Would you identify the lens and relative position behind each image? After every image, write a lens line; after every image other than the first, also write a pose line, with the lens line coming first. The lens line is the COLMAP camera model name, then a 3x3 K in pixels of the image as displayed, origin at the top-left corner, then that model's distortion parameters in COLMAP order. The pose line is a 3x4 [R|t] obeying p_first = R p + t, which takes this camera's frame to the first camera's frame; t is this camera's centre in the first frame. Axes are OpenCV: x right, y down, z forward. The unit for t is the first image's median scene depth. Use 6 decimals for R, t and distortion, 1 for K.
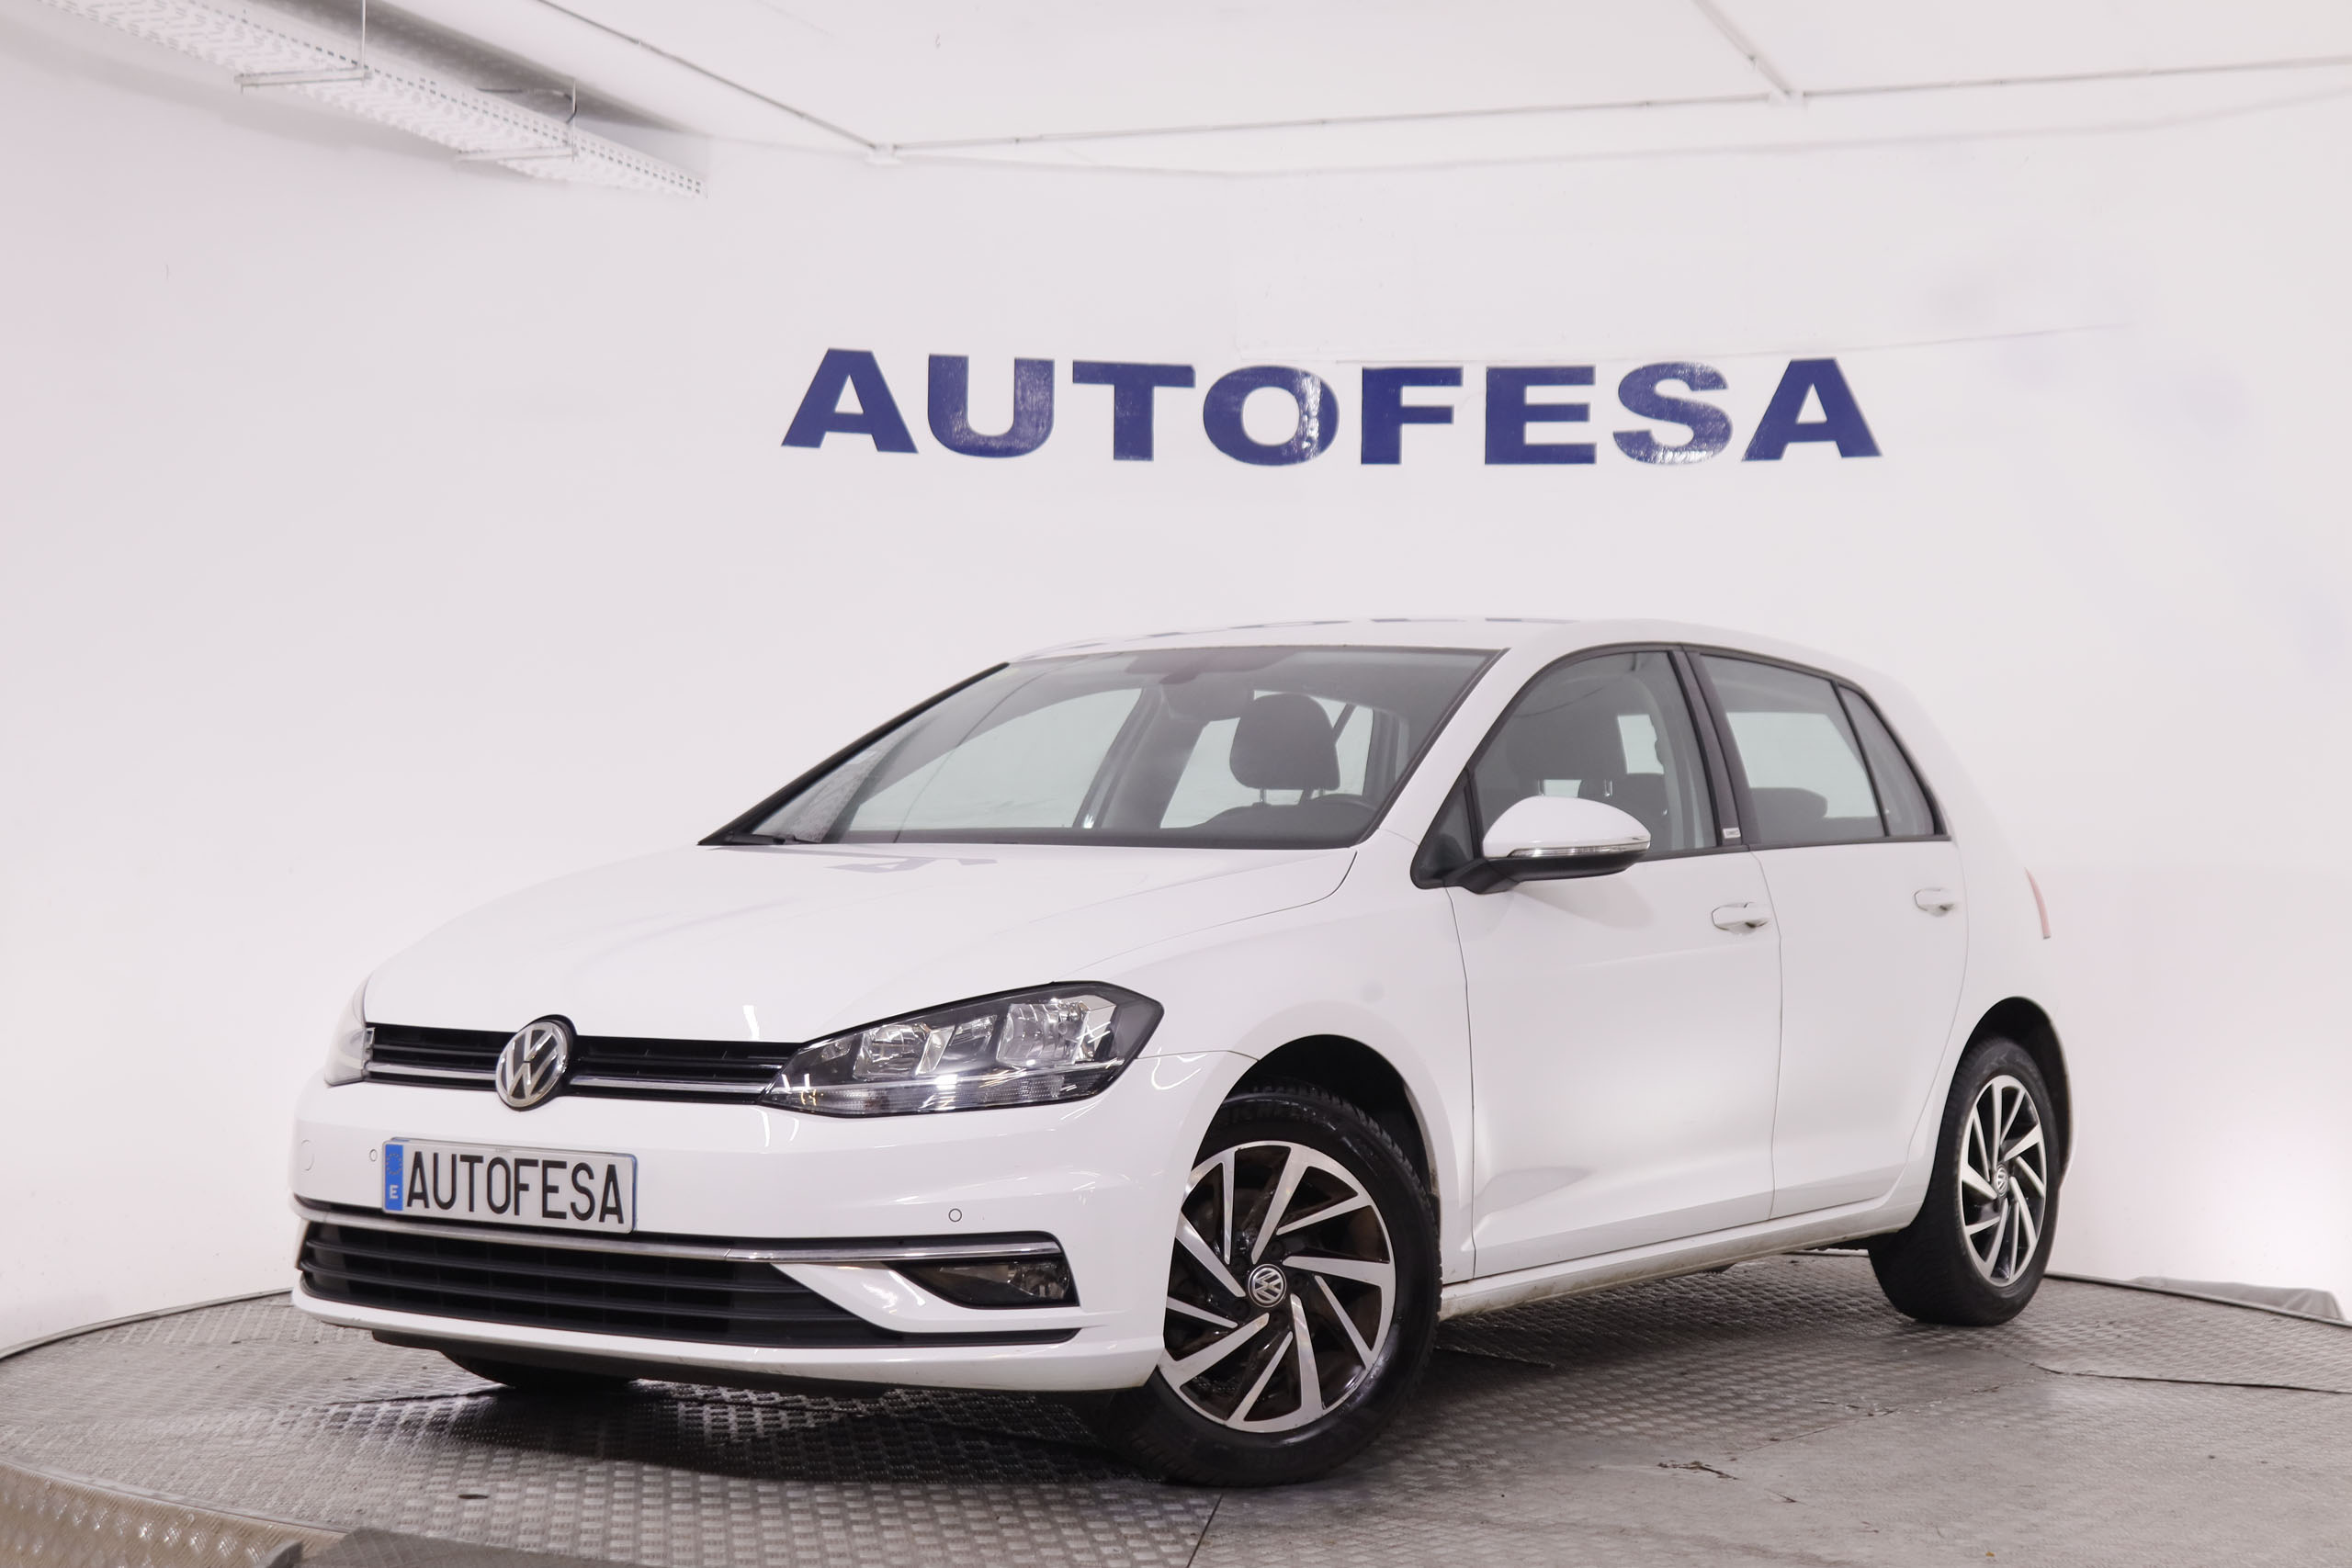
lens RADIAL K [[4206.7, 0, 1176.0], [0, 4206.7, 784.0], [0, 0, 1]] dist [0.044720, 0.098514]
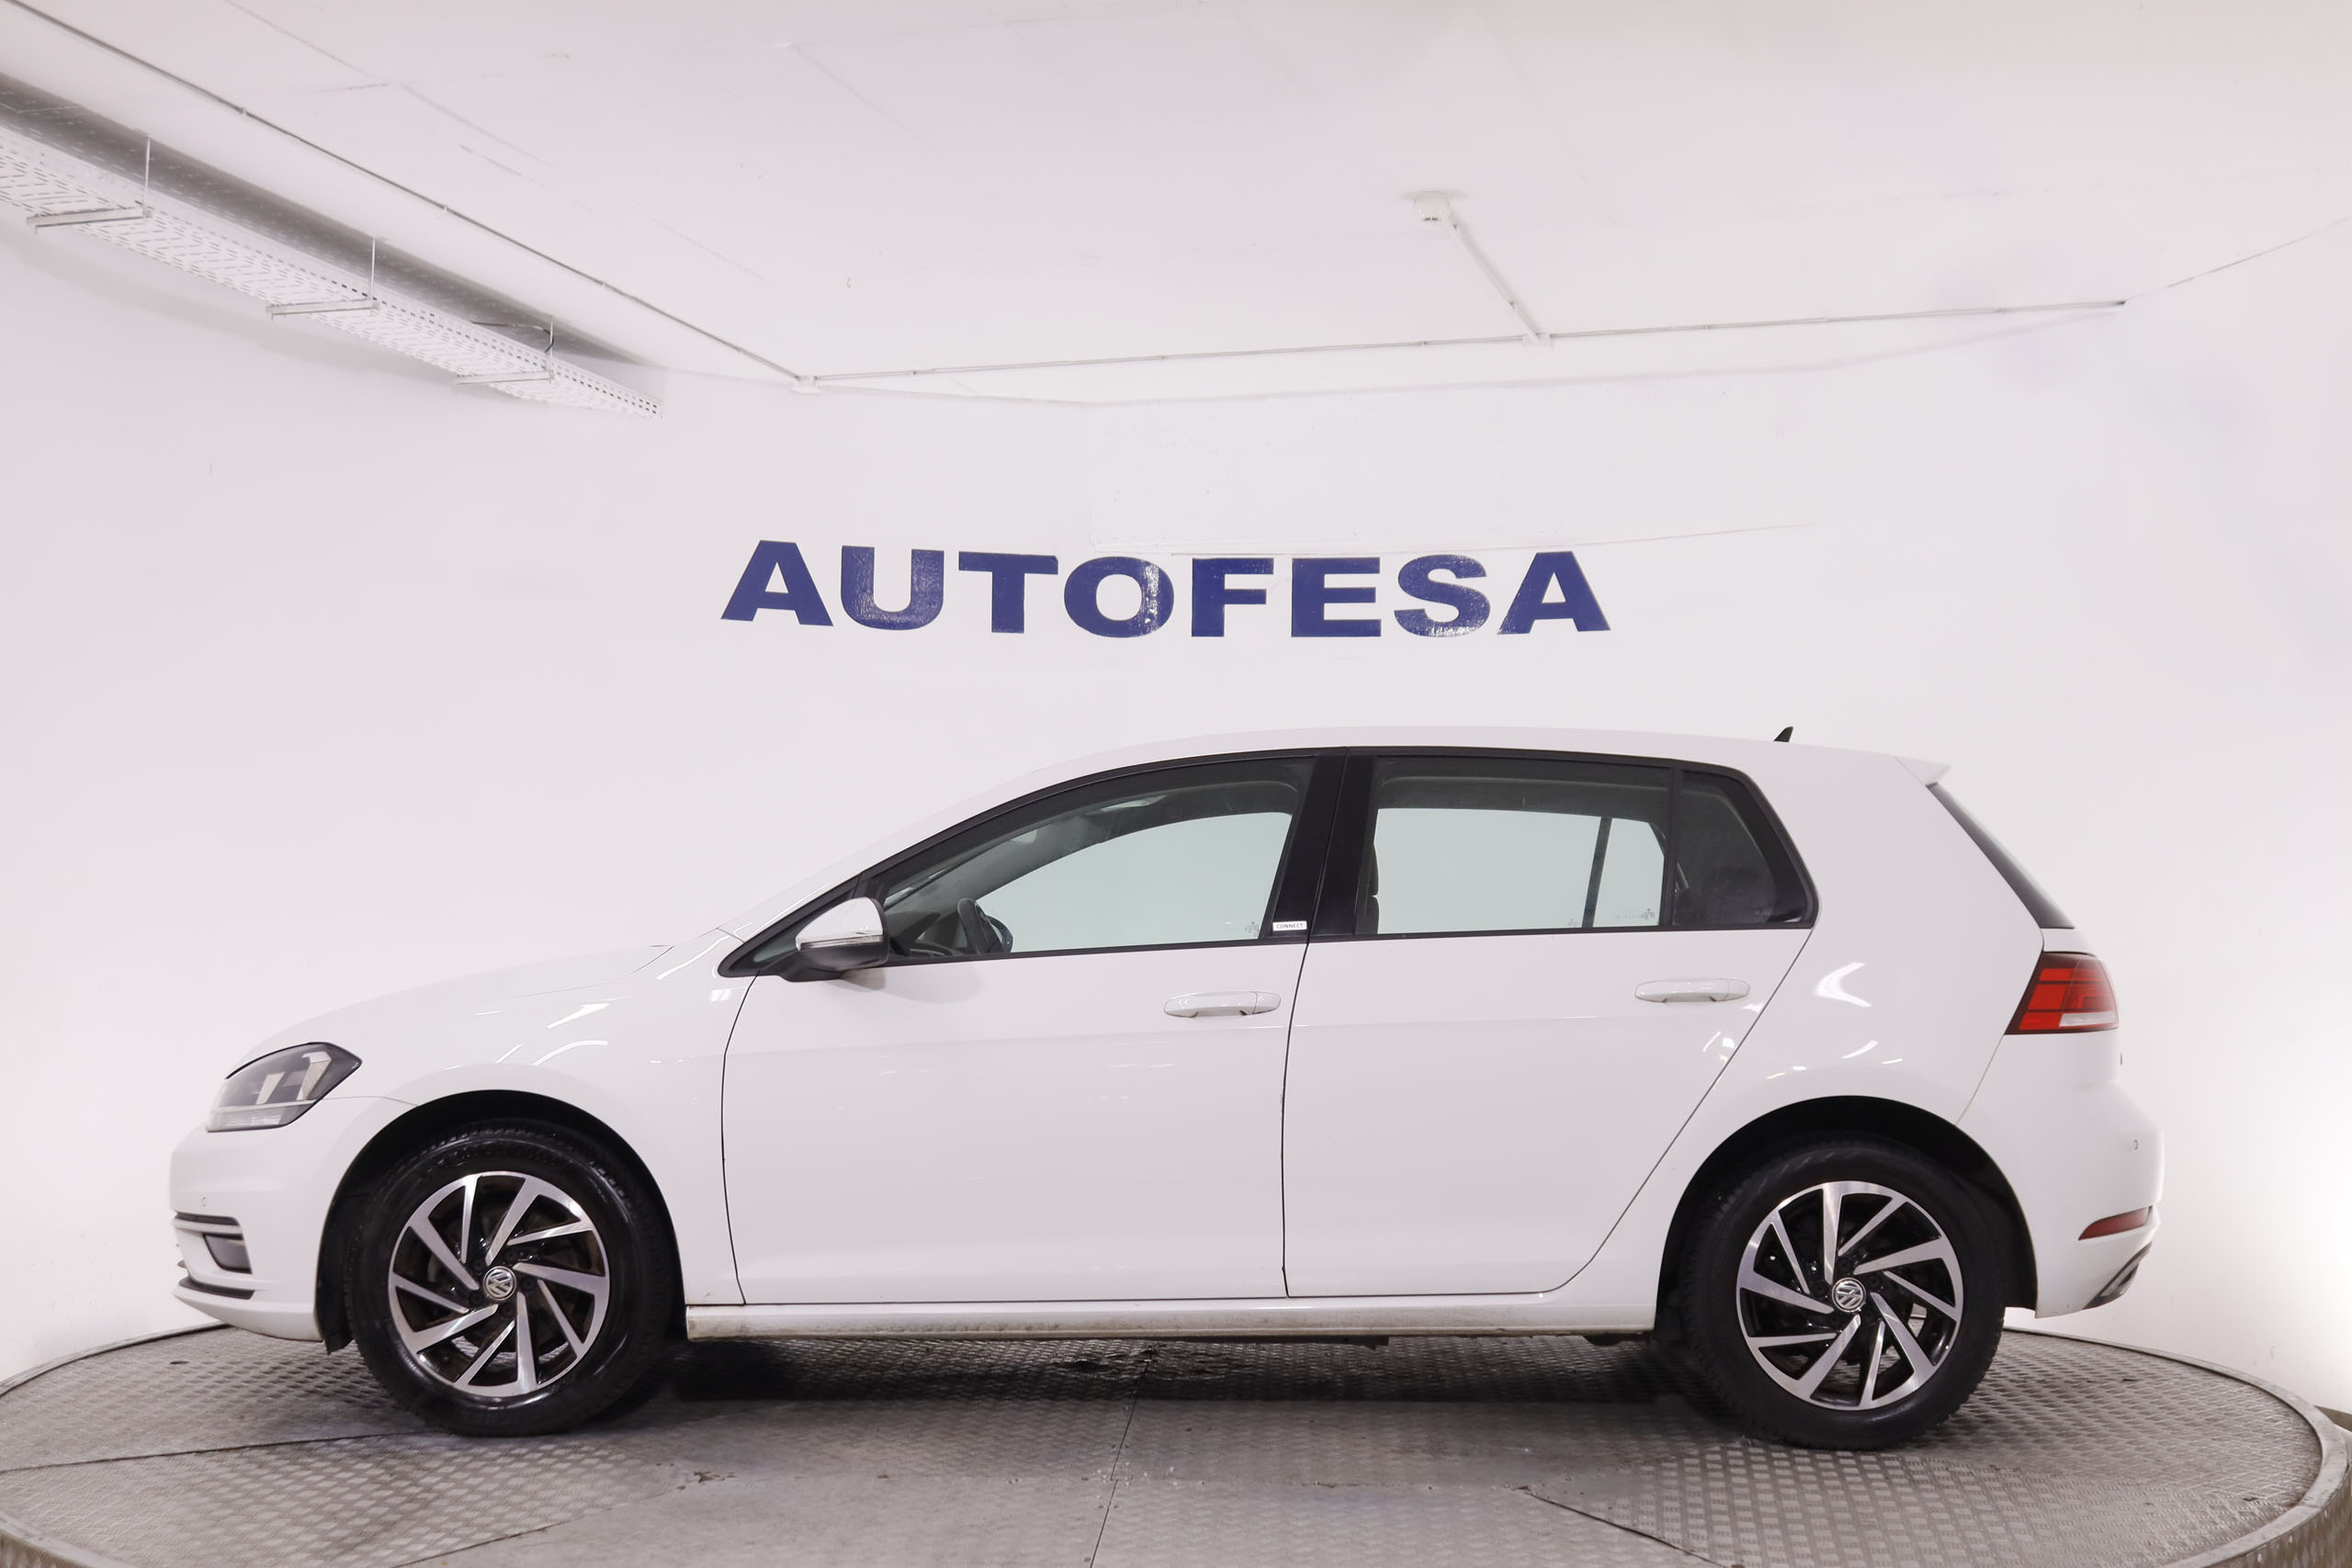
lens RADIAL K [[3006.8, 0, 1176.0], [0, 3006.8, 784.0], [0, 0, 1]] dist [-0.047992, 0.045821]
pose [[0.998862, 0.000587, 0.047684, -0.003213], [0.001348, 0.999178, -0.040527, 0.003693], [-0.047668, 0.040545, 0.998040, 0.128014]]
